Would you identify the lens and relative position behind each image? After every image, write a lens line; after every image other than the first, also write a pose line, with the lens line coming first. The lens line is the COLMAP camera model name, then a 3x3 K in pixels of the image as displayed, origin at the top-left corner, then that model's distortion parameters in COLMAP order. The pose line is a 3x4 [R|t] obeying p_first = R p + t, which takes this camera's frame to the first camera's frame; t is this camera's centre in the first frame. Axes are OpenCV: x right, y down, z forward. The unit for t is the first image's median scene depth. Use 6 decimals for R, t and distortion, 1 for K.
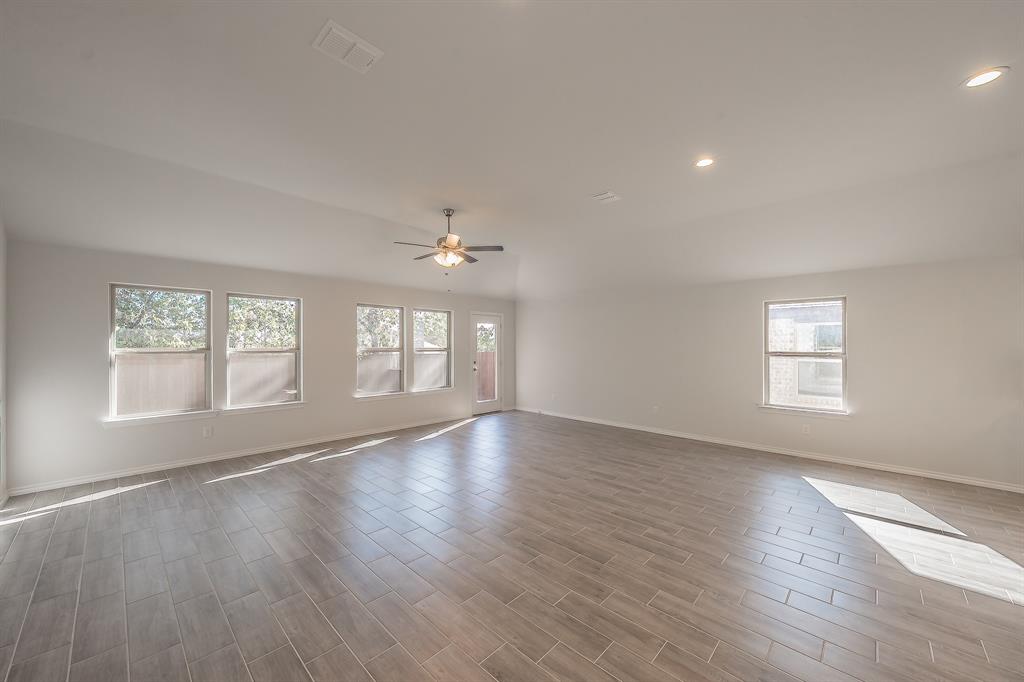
lens RADIAL K [[381.3, 0, 507.8], [0, 381.3, 346.2], [0, 0, 1]] dist [-0.003107, -0.000034]
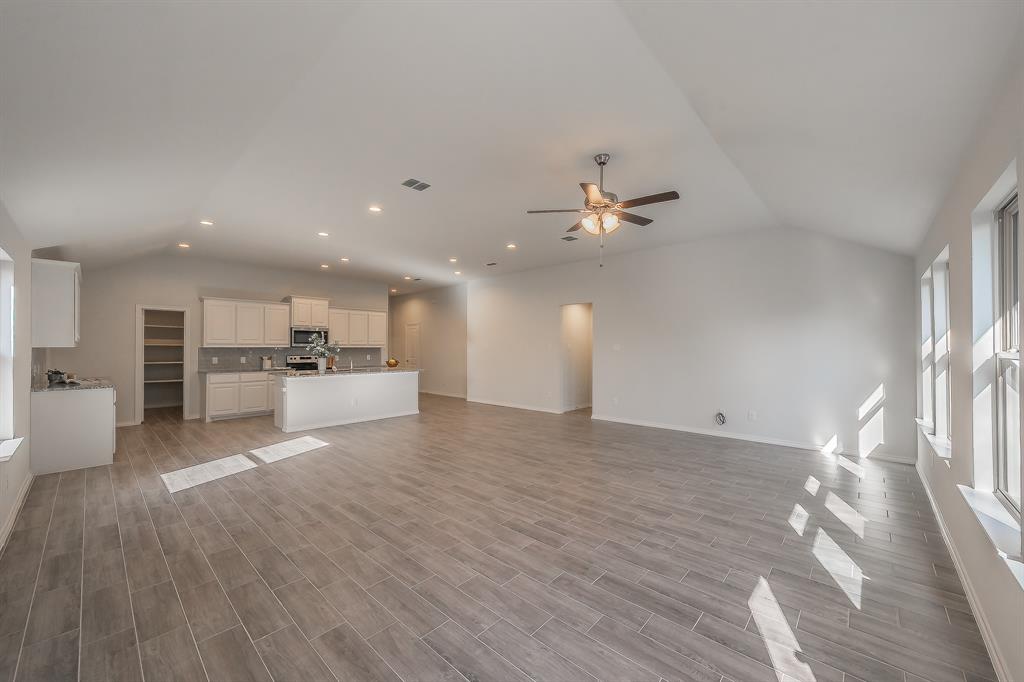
lens RADIAL K [[396.1, 0, 512.0], [0, 396.1, 341.0], [0, 0, 1]] dist [0.001239, 0.000025]
pose [[-0.999650, -0.003814, -0.026197, 0.034463], [-0.003569, 0.999949, -0.009397, 0.007543], [0.026231, -0.009300, -0.999613, 1.641948]]
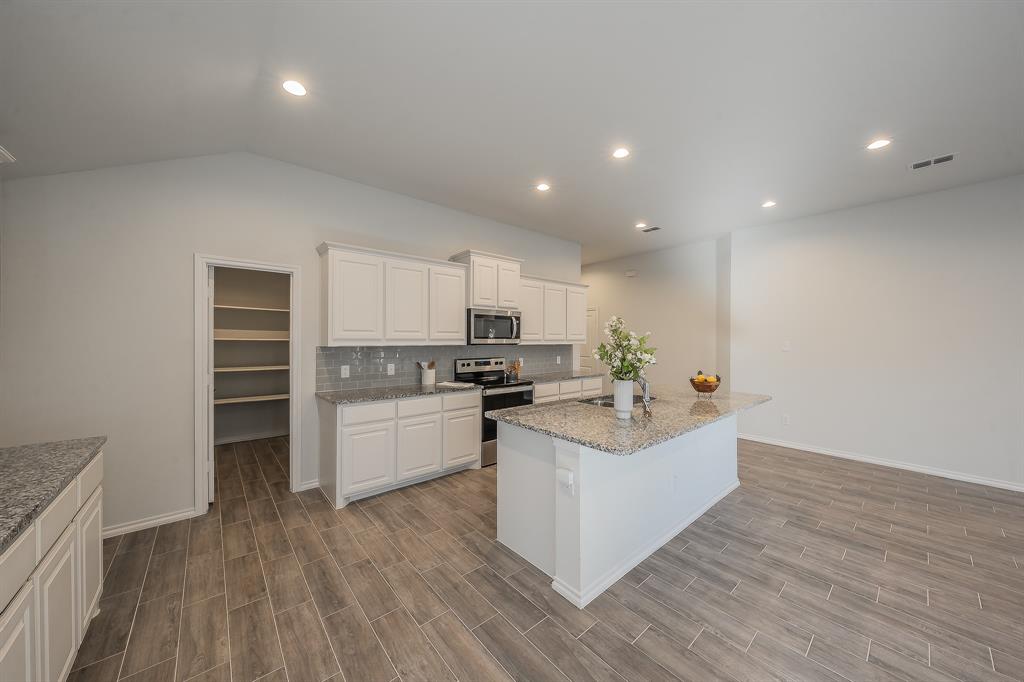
lens RADIAL K [[357.5, 0, 513.2], [0, 357.5, 338.3], [0, 0, 1]] dist [0.006420, 0.000149]
pose [[-0.996233, -0.012168, 0.085854, 0.768985], [-0.011429, 0.999893, 0.009091, -0.003328], [-0.085956, 0.008076, -0.996266, 0.734252]]
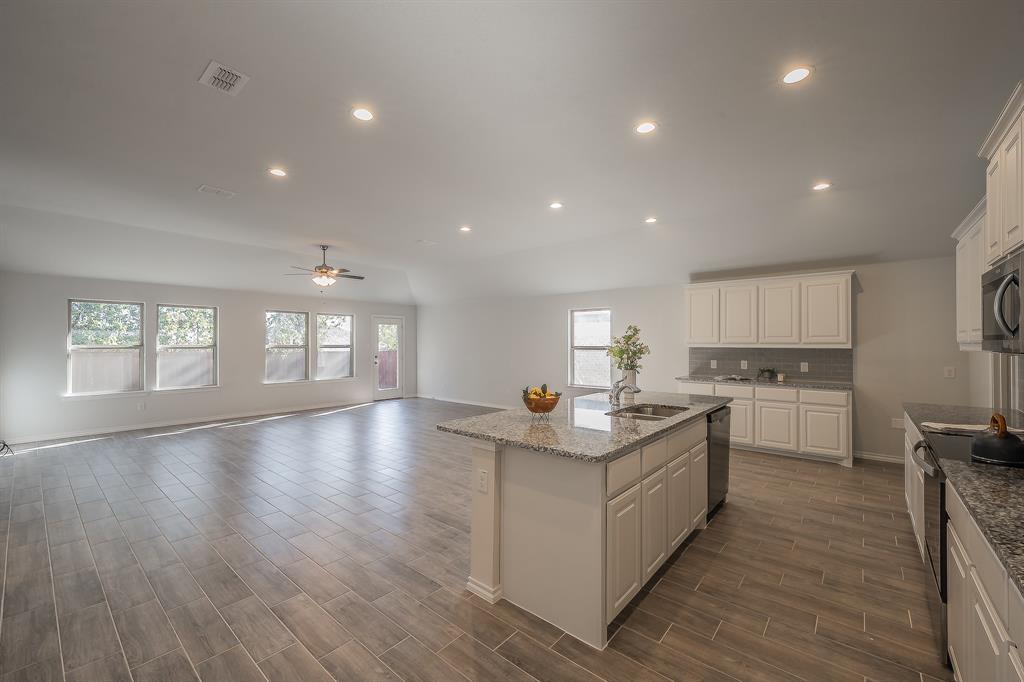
lens RADIAL K [[410.2, 0, 512.0], [0, 410.2, 341.0], [0, 0, 1]] dist [0.001671, -0.000181]
pose [[0.997811, -0.003418, 0.066045, 0.396062], [0.004122, 0.999936, -0.010524, 0.011172], [-0.066005, 0.010773, 0.997761, -0.501750]]
